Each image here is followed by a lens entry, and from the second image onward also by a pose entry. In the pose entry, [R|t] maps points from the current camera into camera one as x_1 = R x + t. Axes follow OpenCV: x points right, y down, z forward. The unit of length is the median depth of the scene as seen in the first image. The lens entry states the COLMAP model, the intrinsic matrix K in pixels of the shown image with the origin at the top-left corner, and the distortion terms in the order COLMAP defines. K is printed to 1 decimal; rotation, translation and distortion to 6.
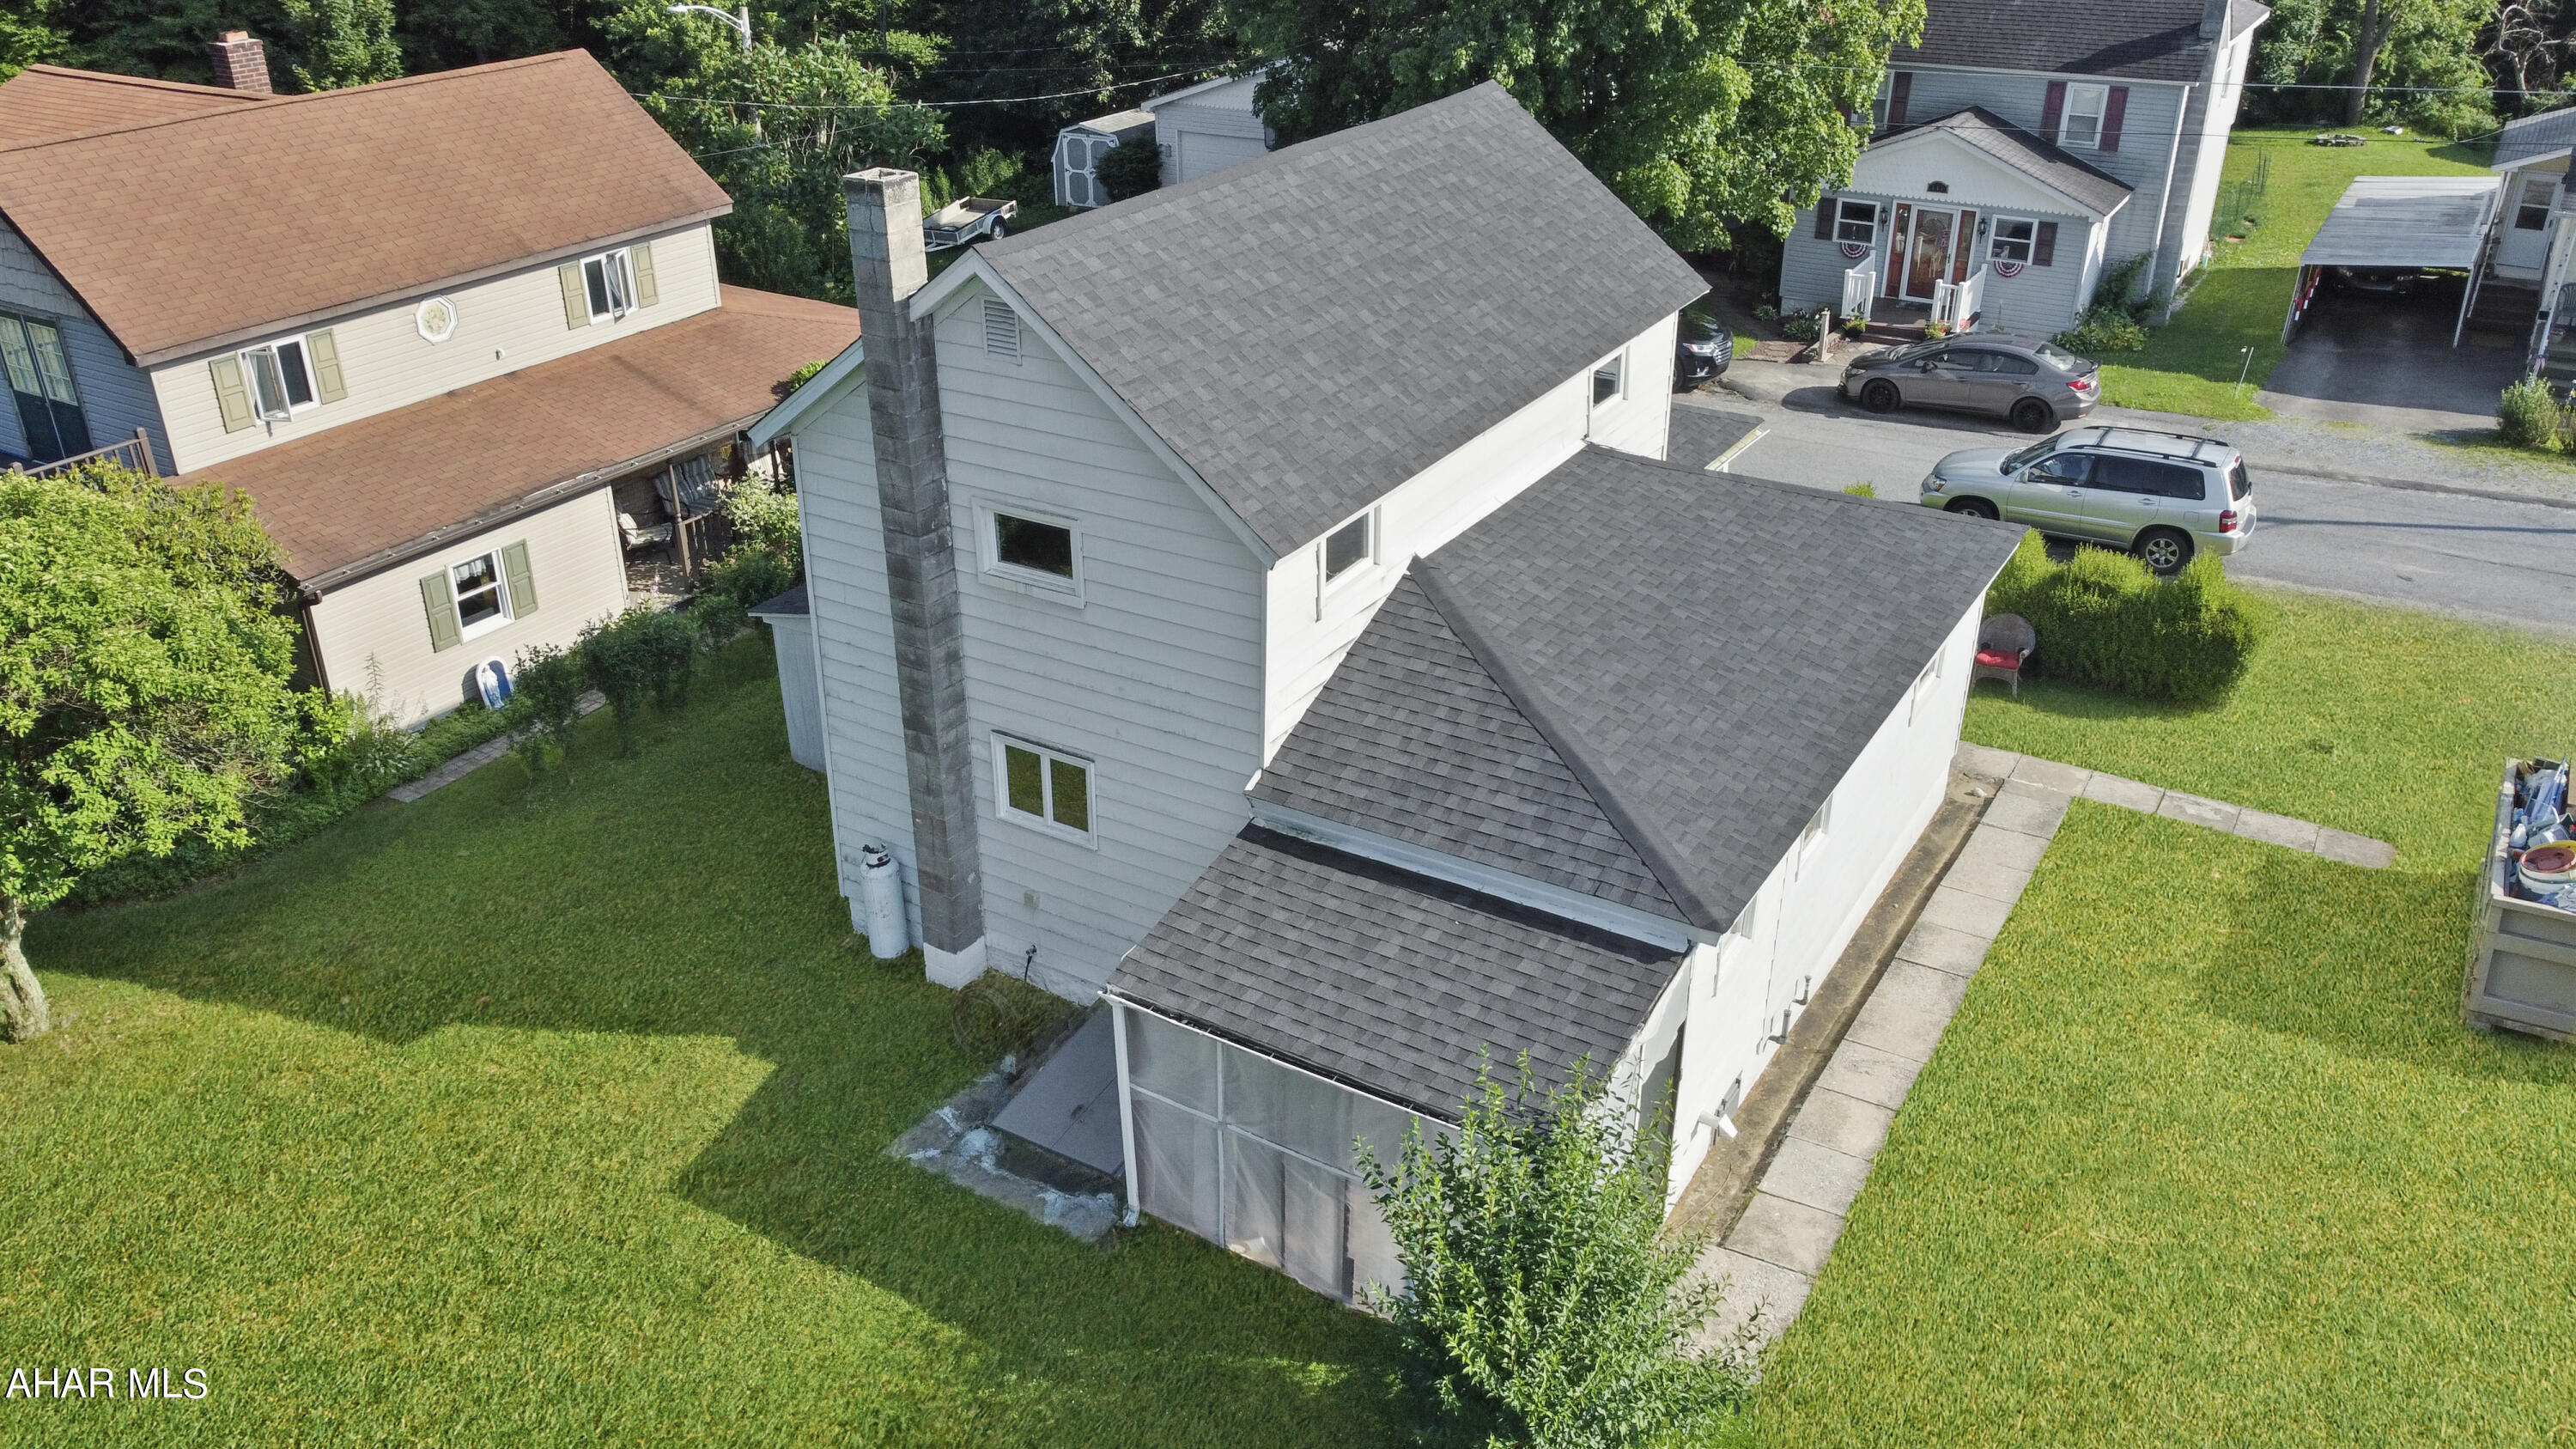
lens RADIAL K [[1910.4, 0, 1291.8], [0, 1910.4, 773.2], [0, 0, 1]] dist [-0.004113, -0.006365]
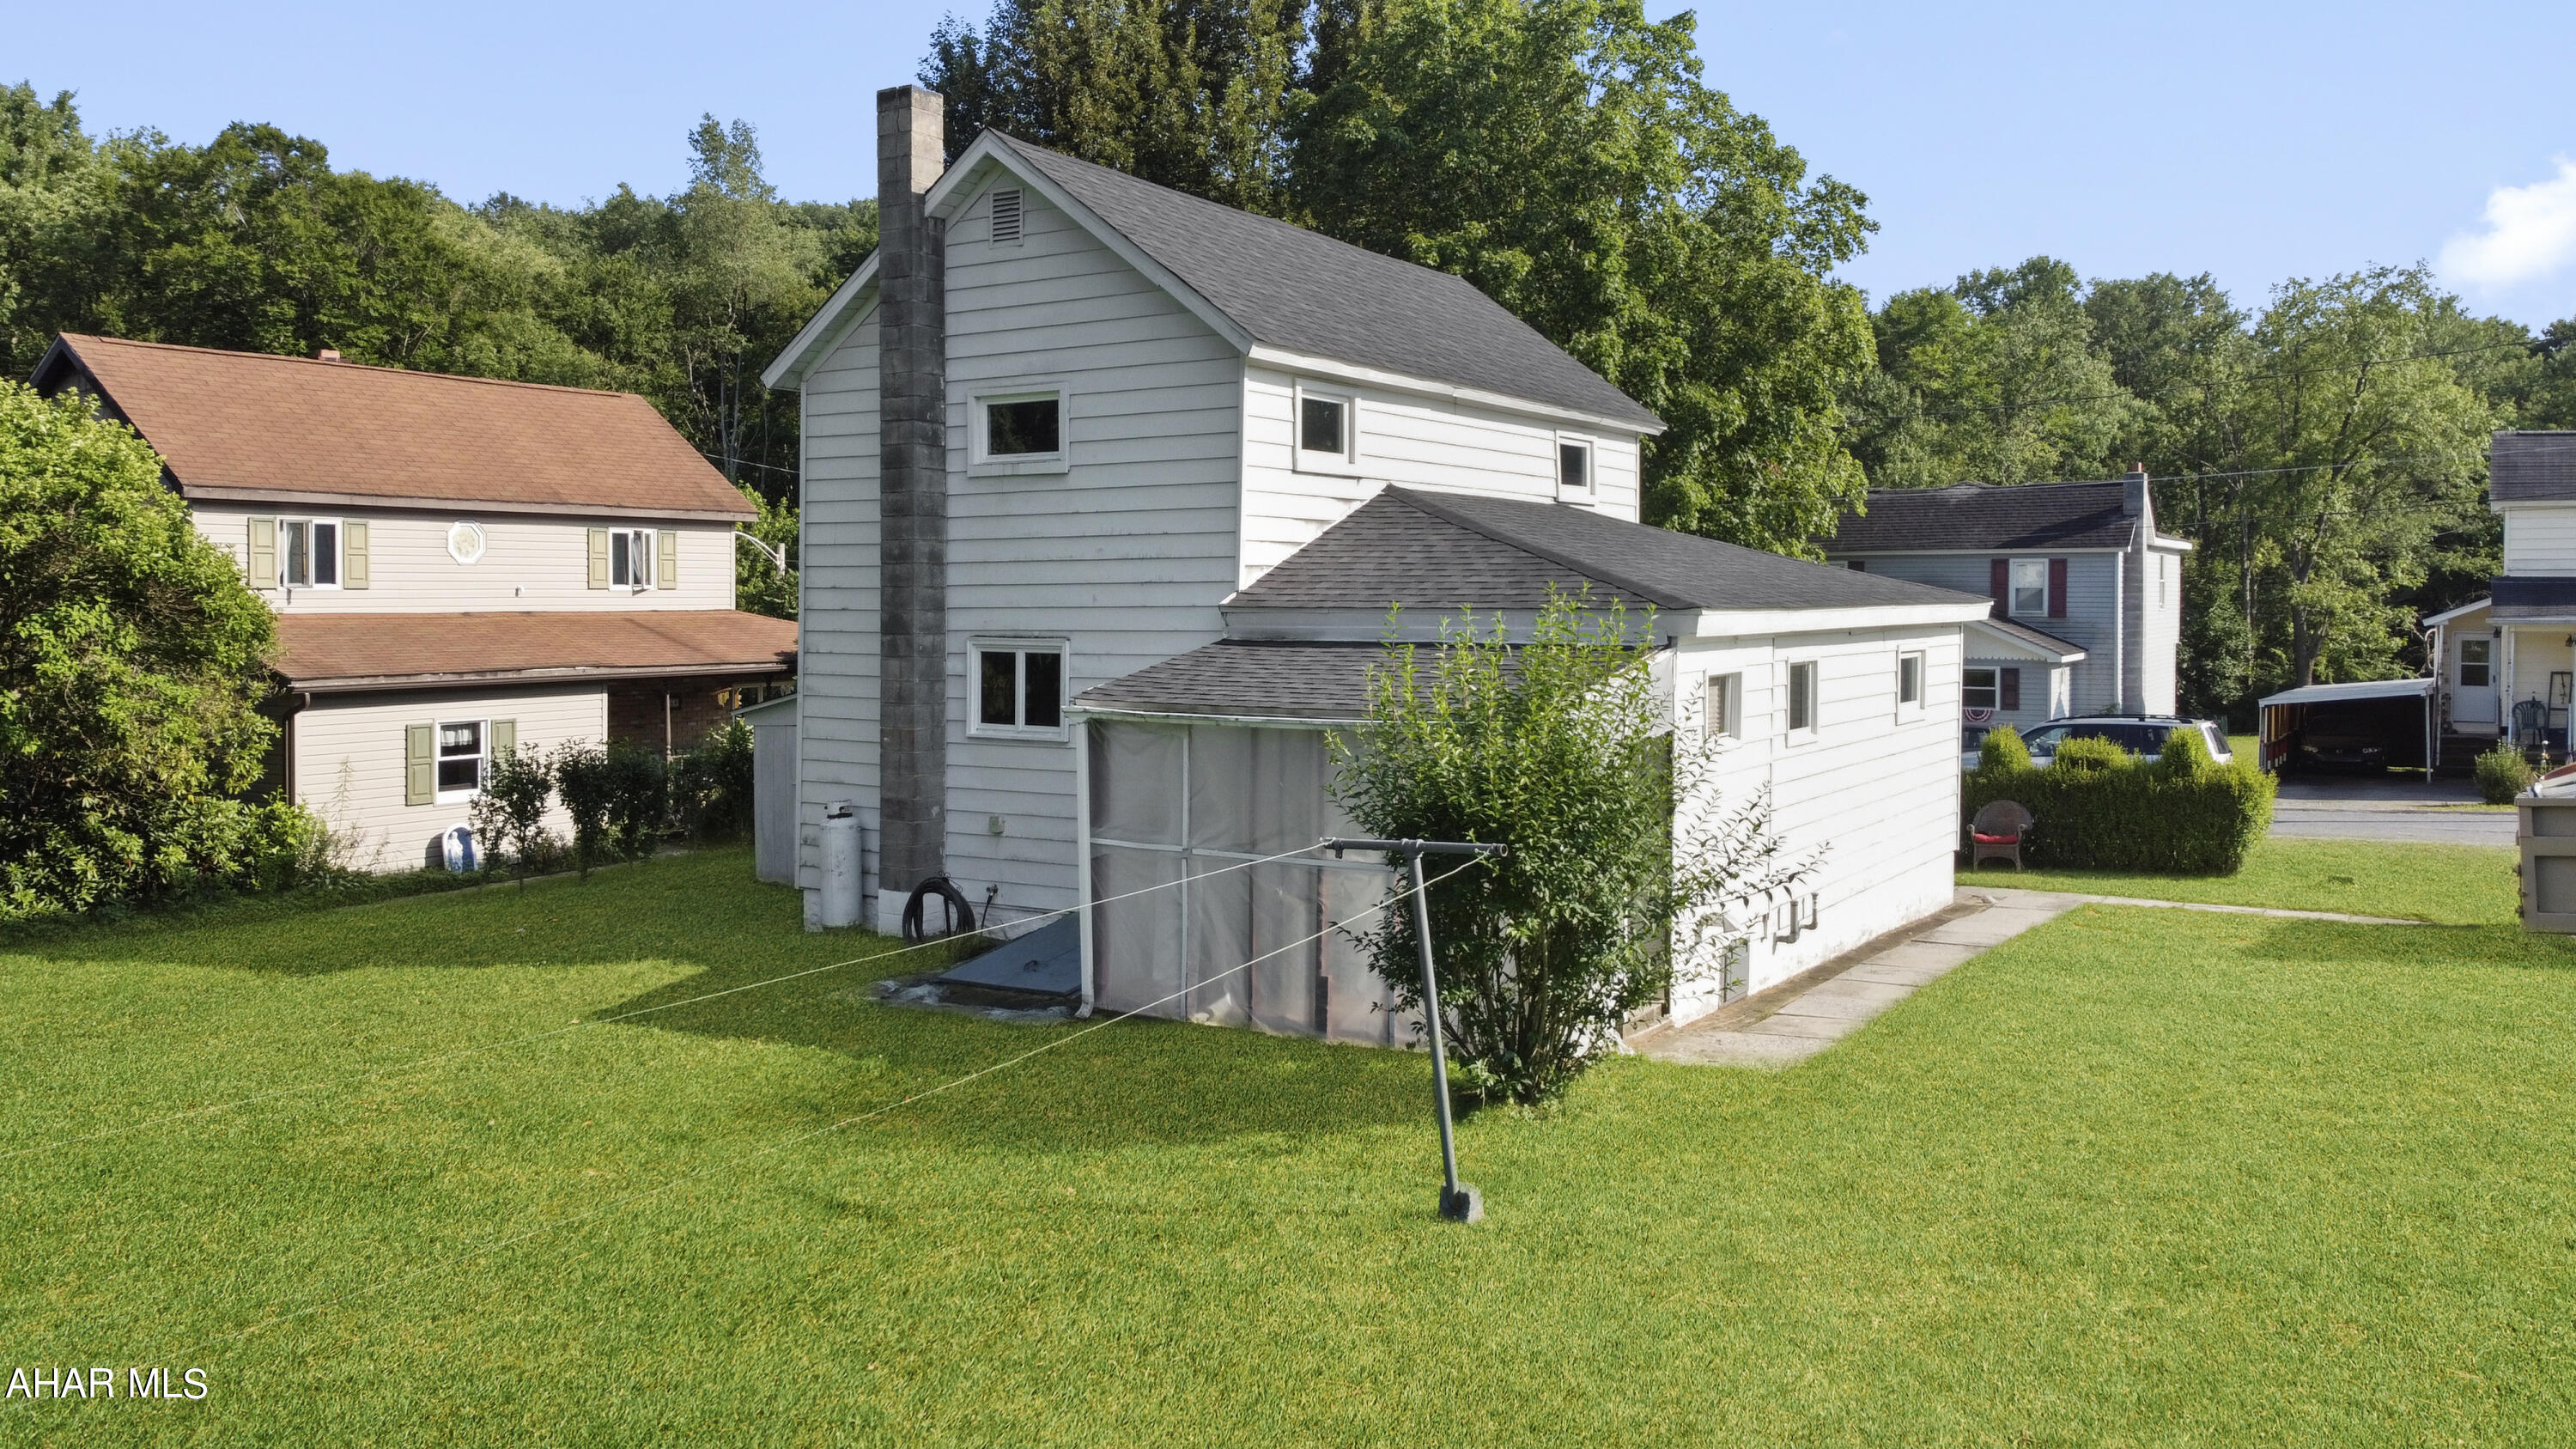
lens RADIAL K [[1969.8, 0, 1288.0], [0, 1969.8, 724.5], [0, 0, 1]] dist [-0.005467, -0.006538]
pose [[0.999980, 0.005331, -0.003509, 0.013480], [-0.006316, 0.905552, -0.424189, 0.450568], [0.000917, 0.424202, 0.905567, 0.086287]]
